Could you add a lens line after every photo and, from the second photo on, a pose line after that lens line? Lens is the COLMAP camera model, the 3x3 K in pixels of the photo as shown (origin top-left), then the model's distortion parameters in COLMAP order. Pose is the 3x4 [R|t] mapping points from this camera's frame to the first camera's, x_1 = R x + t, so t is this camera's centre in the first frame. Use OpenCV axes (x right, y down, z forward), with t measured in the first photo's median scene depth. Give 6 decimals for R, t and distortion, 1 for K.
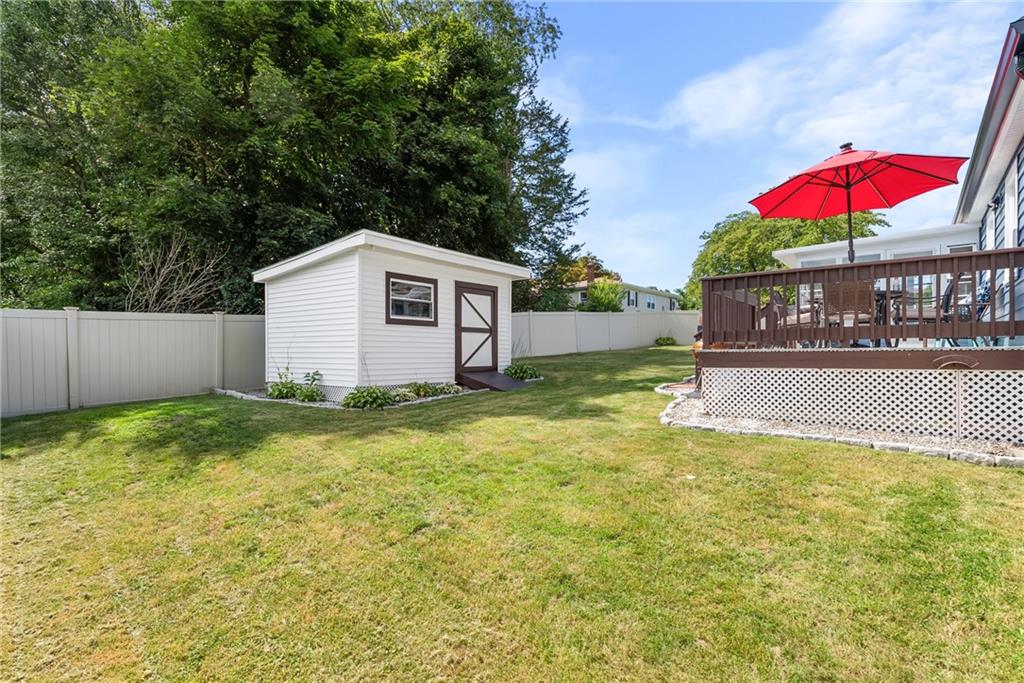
lens RADIAL K [[494.3, 0, 511.5], [0, 494.3, 349.5], [0, 0, 1]] dist [0.000105, -0.000024]
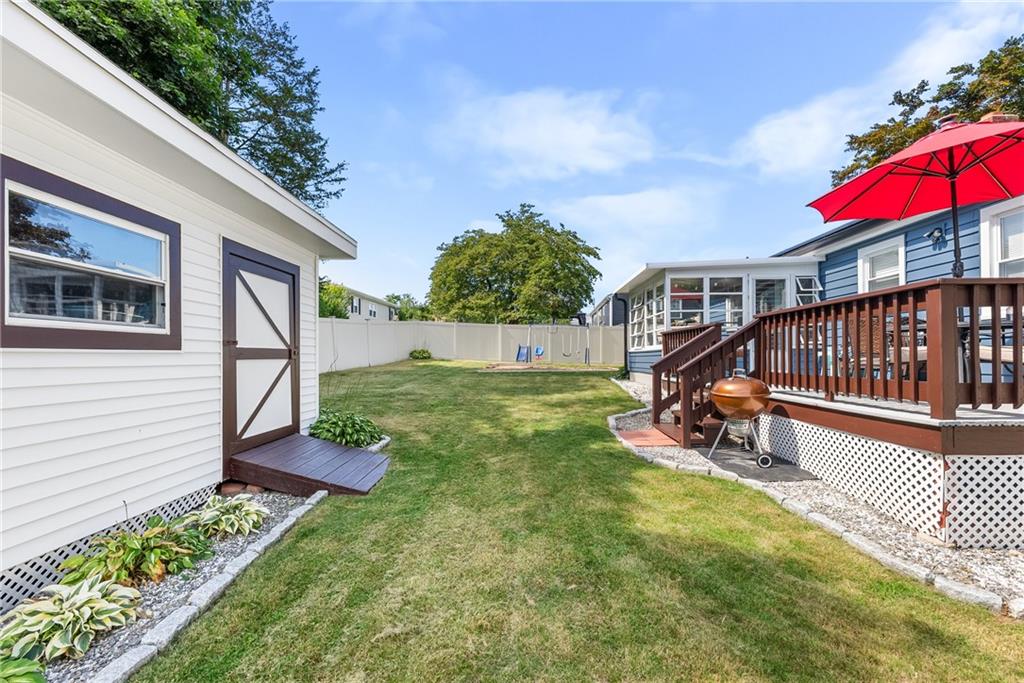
lens RADIAL K [[452.2, 0, 514.3], [0, 452.2, 353.2], [0, 0, 1]] dist [-0.000917, 0.000182]
pose [[0.793351, 0.001726, 0.608762, -0.139012], [-0.000361, 0.999997, -0.002366, -0.037622], [-0.608764, 0.001658, 0.793349, 0.504783]]
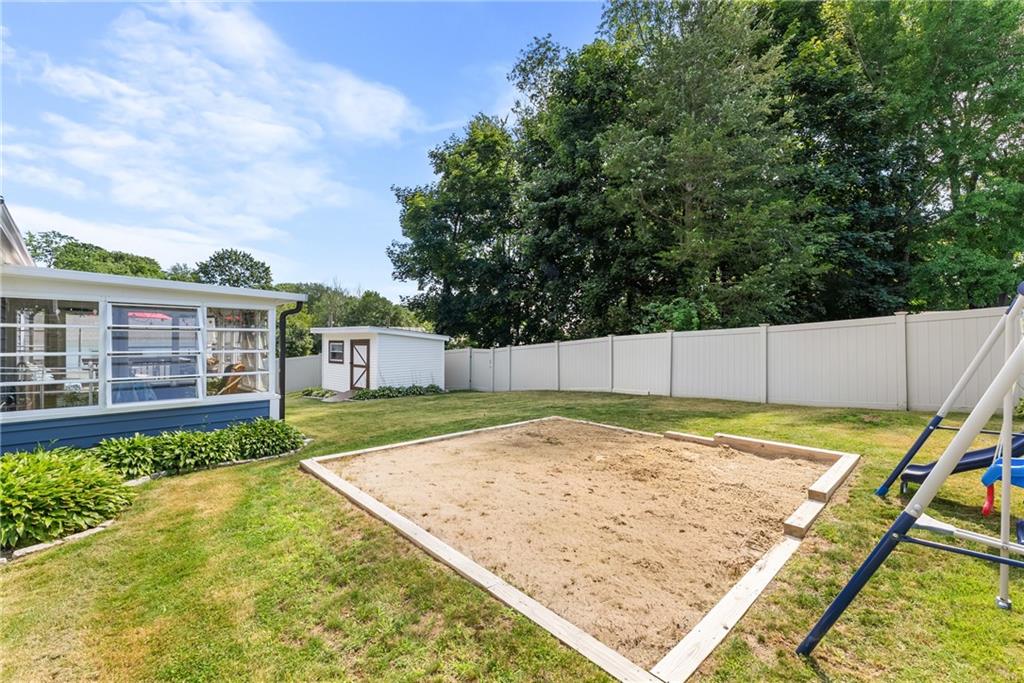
lens RADIAL K [[452.2, 0, 514.3], [0, 452.2, 353.2], [0, 0, 1]] dist [-0.000917, 0.000182]
pose [[-0.094007, 0.026917, -0.995208, 1.391895], [-0.000480, 0.999633, 0.027082, -0.123264], [0.995571, 0.003023, -0.093959, 1.630422]]
